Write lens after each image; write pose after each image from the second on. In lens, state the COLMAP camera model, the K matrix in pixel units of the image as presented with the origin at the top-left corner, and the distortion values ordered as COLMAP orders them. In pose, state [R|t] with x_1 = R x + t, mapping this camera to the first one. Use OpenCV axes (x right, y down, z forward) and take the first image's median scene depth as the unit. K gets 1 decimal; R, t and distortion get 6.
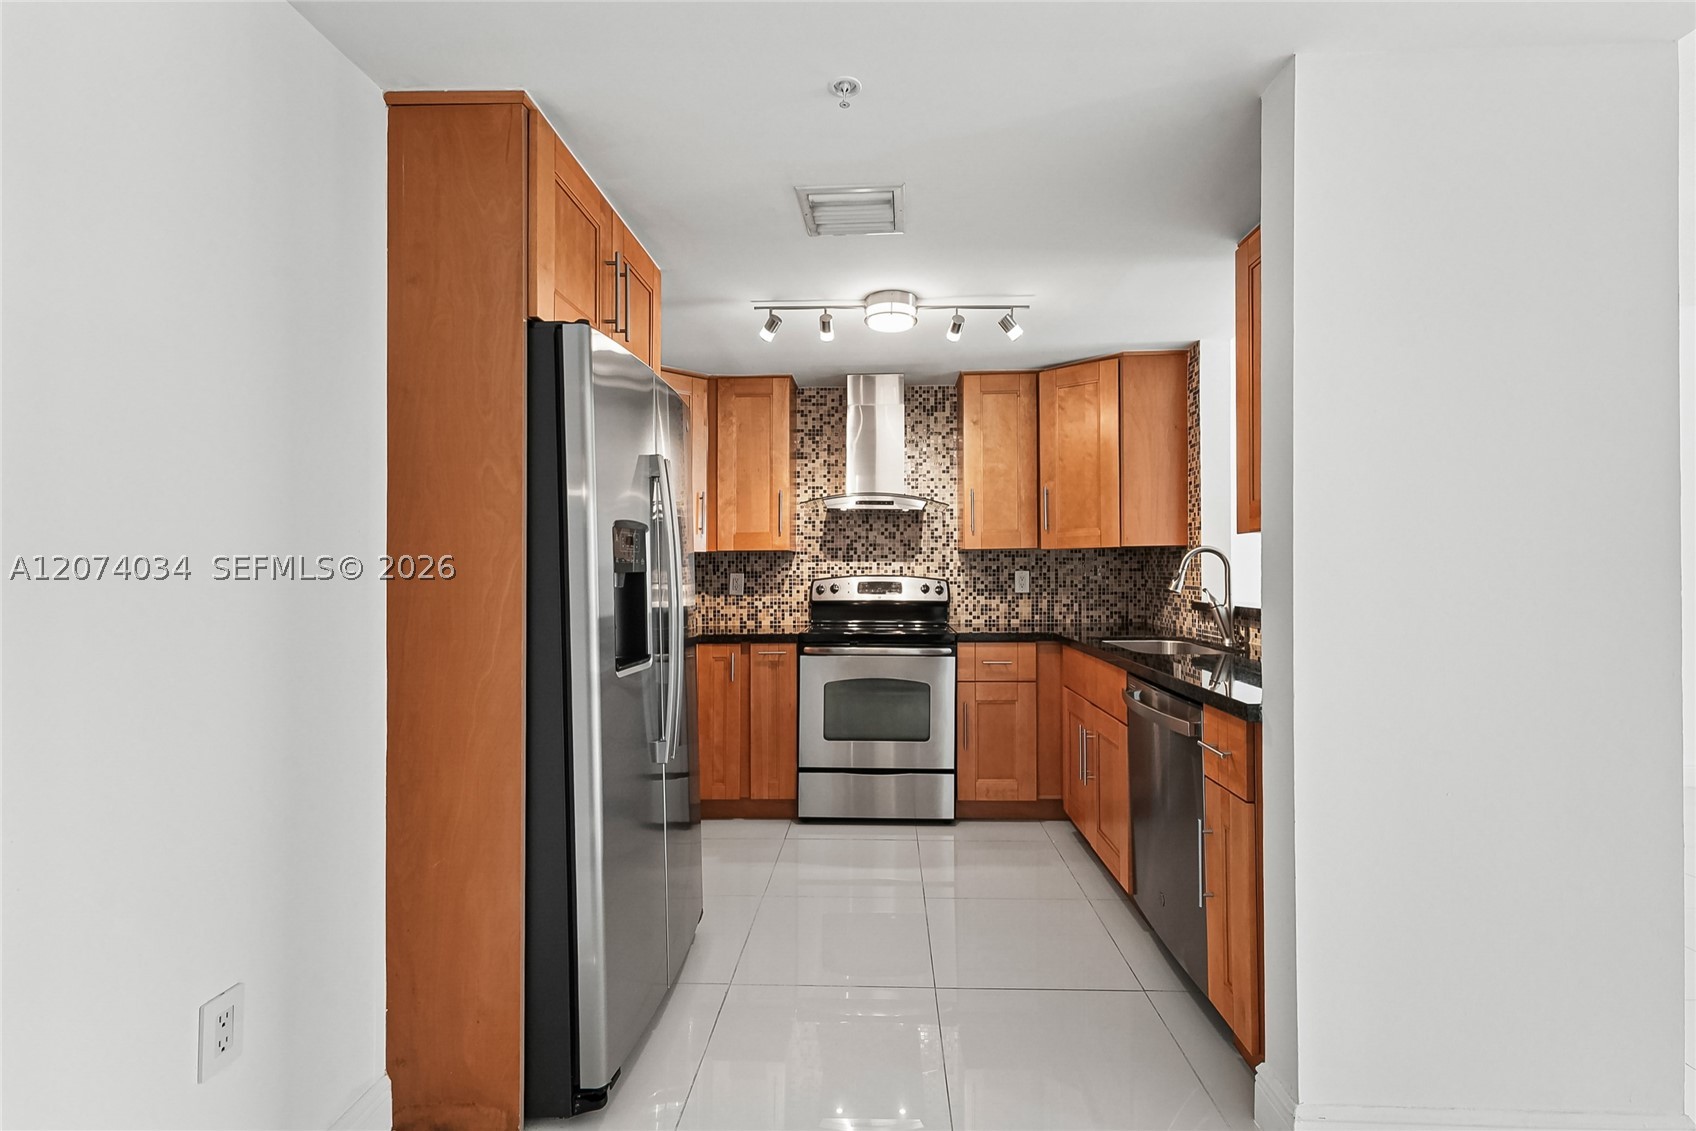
lens RADIAL K [[747.8, 0, 855.6], [0, 747.8, 587.9], [0, 0, 1]] dist [0.004952, 0.000129]
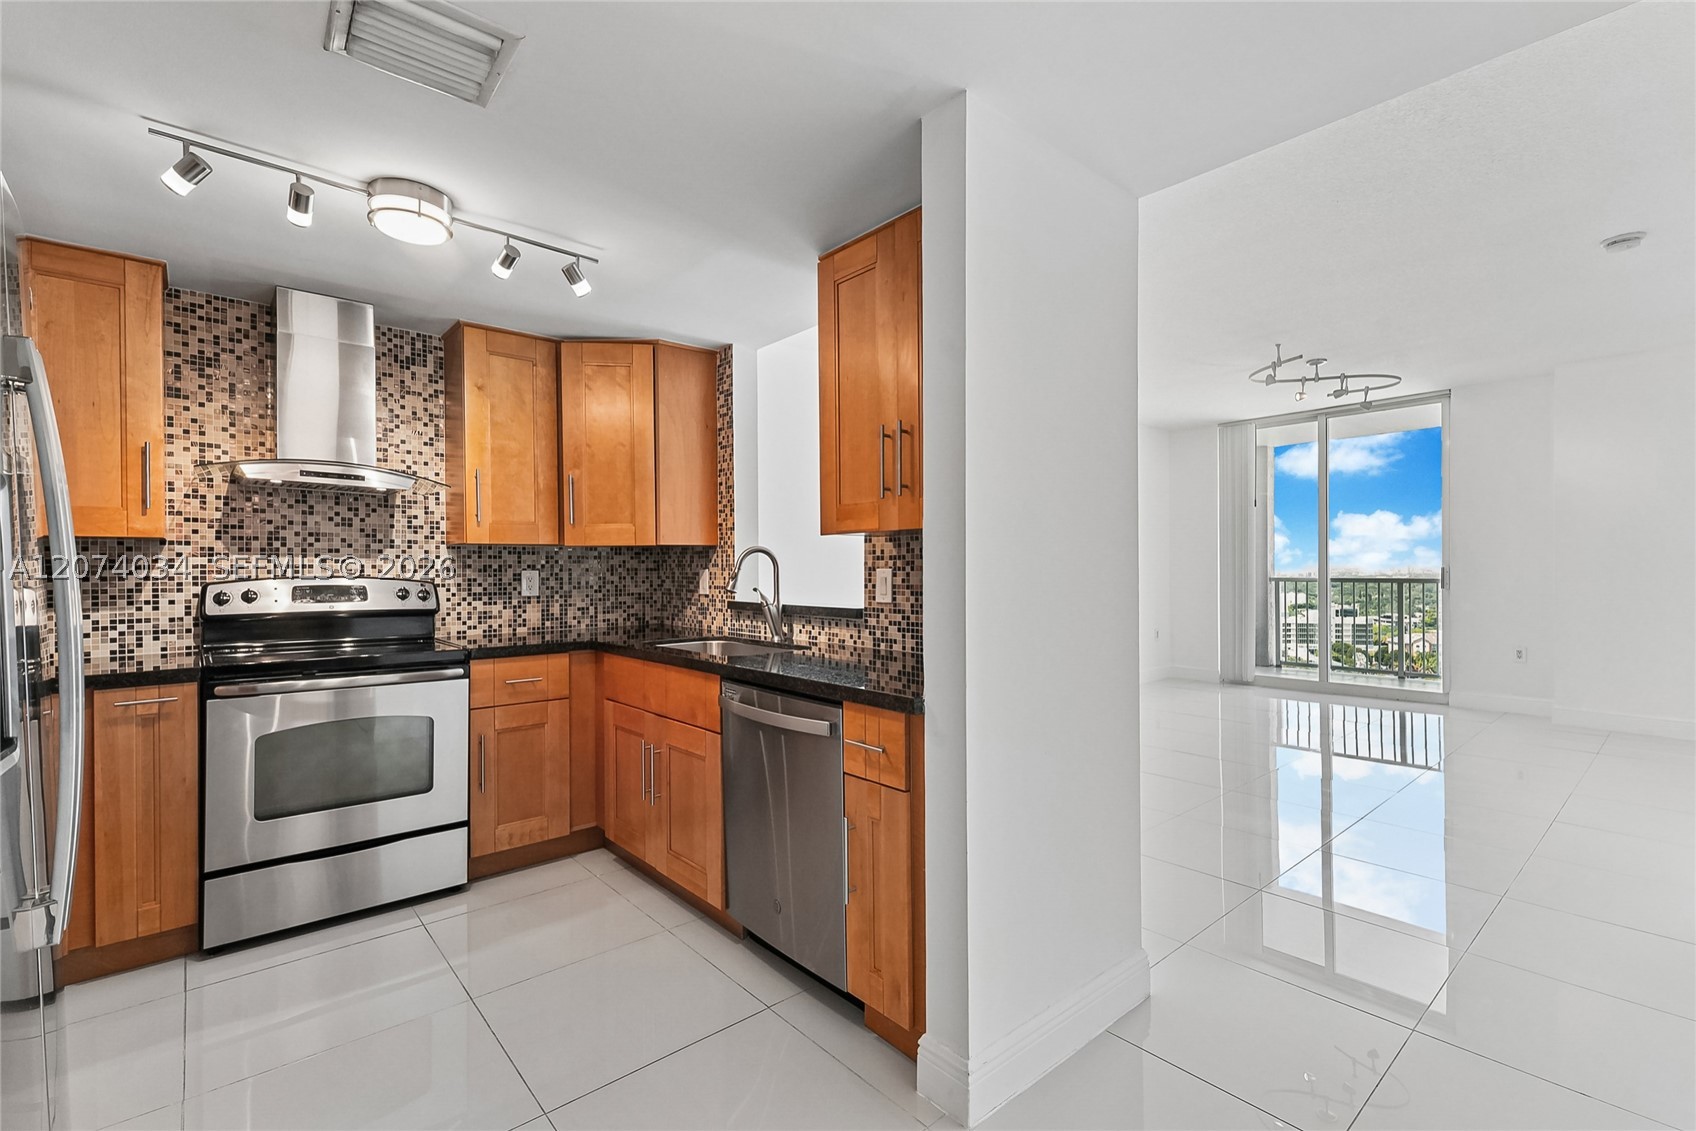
lens RADIAL K [[747.8, 0, 855.6], [0, 747.8, 587.9], [0, 0, 1]] dist [0.004952, 0.000129]
pose [[0.721072, -0.015074, 0.692696, -0.104852], [0.015063, 0.999868, 0.006078, -0.002504], [-0.692696, 0.006051, 0.721204, 0.124613]]
